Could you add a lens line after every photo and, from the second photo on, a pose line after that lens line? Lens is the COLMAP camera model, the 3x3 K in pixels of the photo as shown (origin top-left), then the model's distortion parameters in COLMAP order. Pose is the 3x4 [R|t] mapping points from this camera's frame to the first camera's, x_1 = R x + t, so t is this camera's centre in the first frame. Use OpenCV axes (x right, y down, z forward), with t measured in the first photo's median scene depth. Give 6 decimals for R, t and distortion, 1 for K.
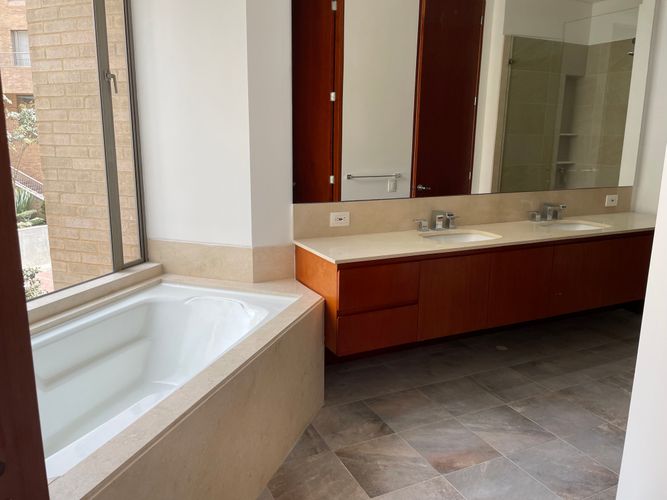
lens RADIAL K [[502.4, 0, 320.8], [0, 502.4, 250.8], [0, 0, 1]] dist [0.041147, -0.079285]
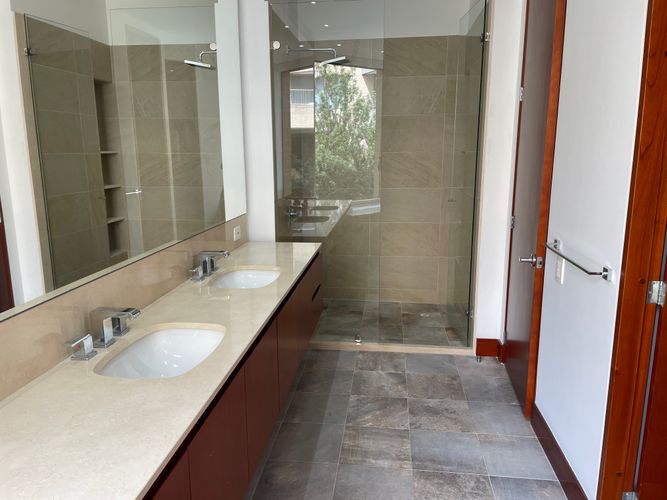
lens RADIAL K [[502.4, 0, 320.8], [0, 502.4, 250.8], [0, 0, 1]] dist [0.041147, -0.079285]
pose [[0.519347, -0.169649, 0.837554, -0.049274], [0.183785, 0.979336, 0.084407, -0.084908], [-0.834567, 0.110093, 0.539794, 0.308365]]
